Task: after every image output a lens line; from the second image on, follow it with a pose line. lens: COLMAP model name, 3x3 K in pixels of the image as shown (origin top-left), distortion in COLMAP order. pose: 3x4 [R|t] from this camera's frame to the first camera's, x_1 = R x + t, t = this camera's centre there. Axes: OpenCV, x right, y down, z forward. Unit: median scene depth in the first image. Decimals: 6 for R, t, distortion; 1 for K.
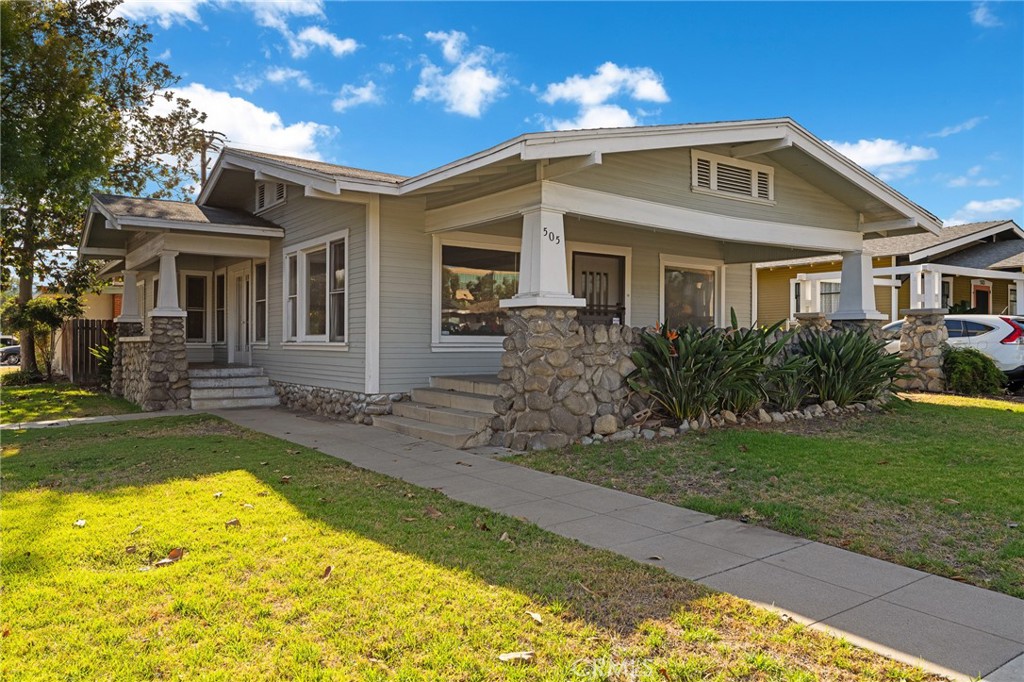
lens RADIAL K [[738.2, 0, 510.2], [0, 738.2, 345.2], [0, 0, 1]] dist [0.003730, 0.003154]
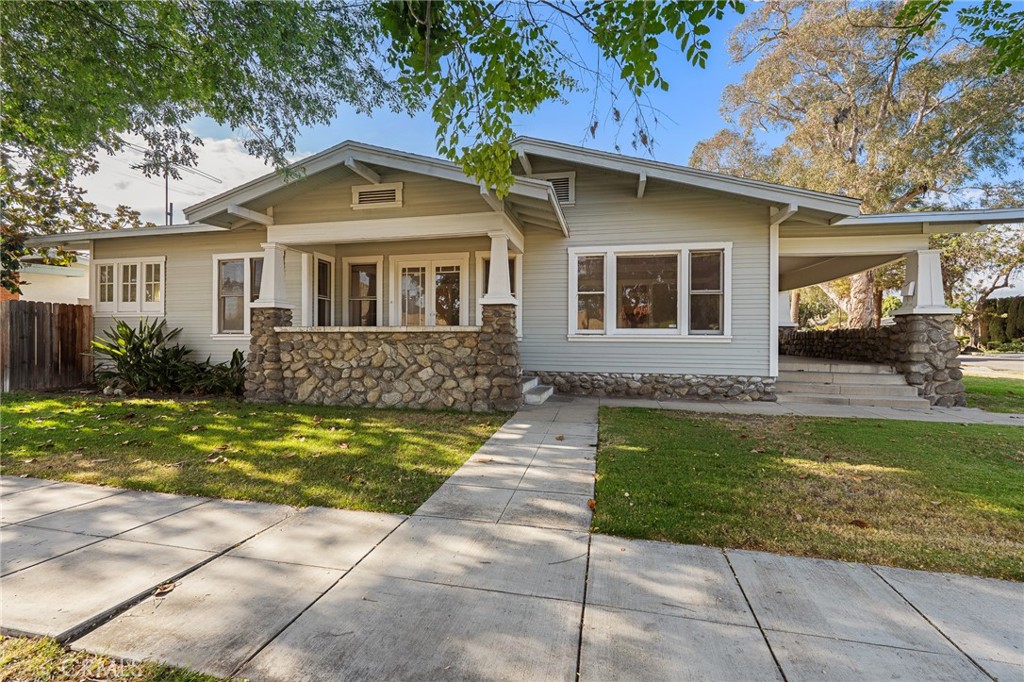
lens RADIAL K [[447.9, 0, 512.0], [0, 447.9, 341.0], [0, 0, 1]] dist [-0.003465, -0.000603]
pose [[0.744282, 0.001315, 0.667864, -0.924375], [-0.002403, 0.999997, 0.000708, 0.005358], [-0.667861, -0.002132, 0.744283, 0.655329]]
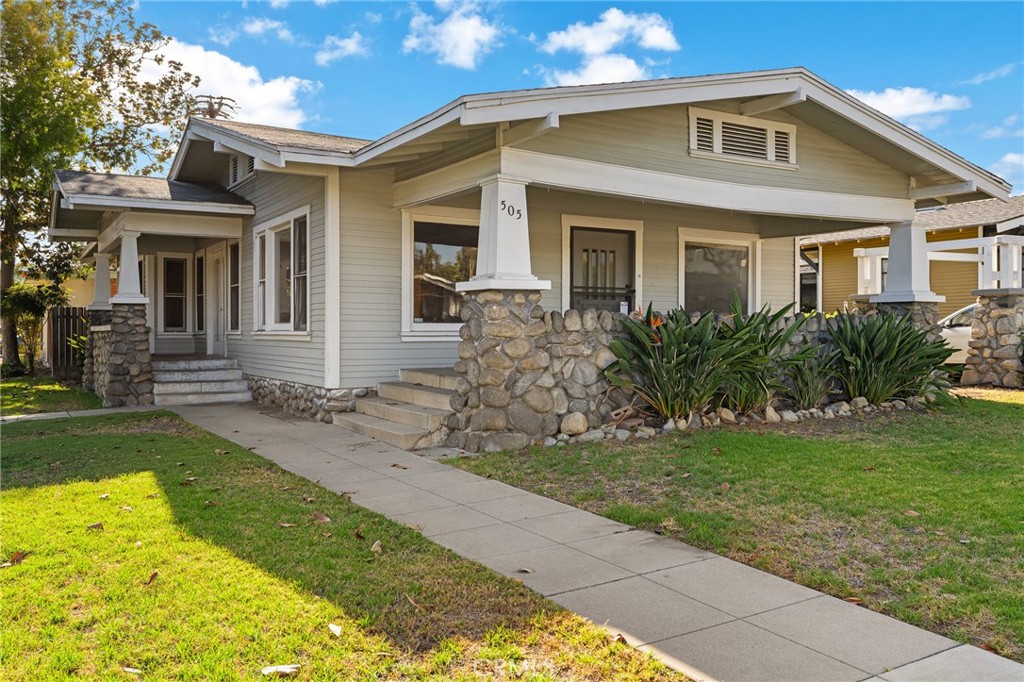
lens RADIAL K [[846.4, 0, 509.1], [0, 846.4, 341.1], [0, 0, 1]] dist [0.008737, -0.002068]
pose [[0.996905, -0.002828, -0.078567, 0.097424], [0.003502, 0.999958, 0.008443, 0.000384], [0.078540, -0.008692, 0.996873, -0.008493]]
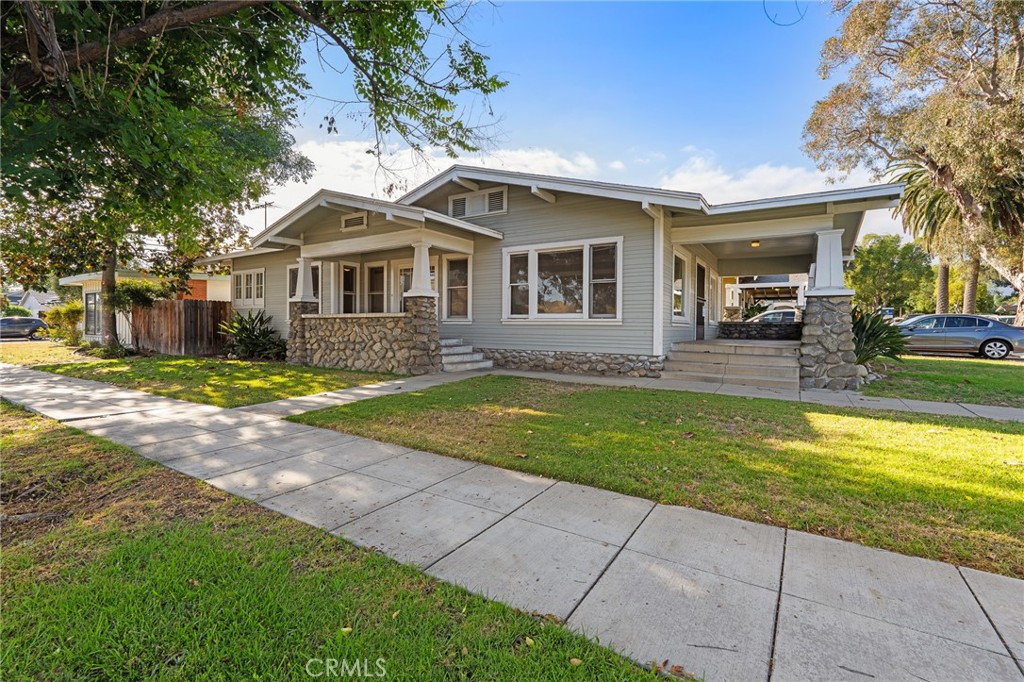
lens RADIAL K [[455.8, 0, 510.0], [0, 455.8, 329.0], [0, 0, 1]] dist [-0.002227, -0.000237]
pose [[0.926634, 0.003189, 0.375951, -0.691309], [-0.004442, 0.999987, 0.002466, 0.013408], [-0.375938, -0.003955, 0.926636, 0.276440]]
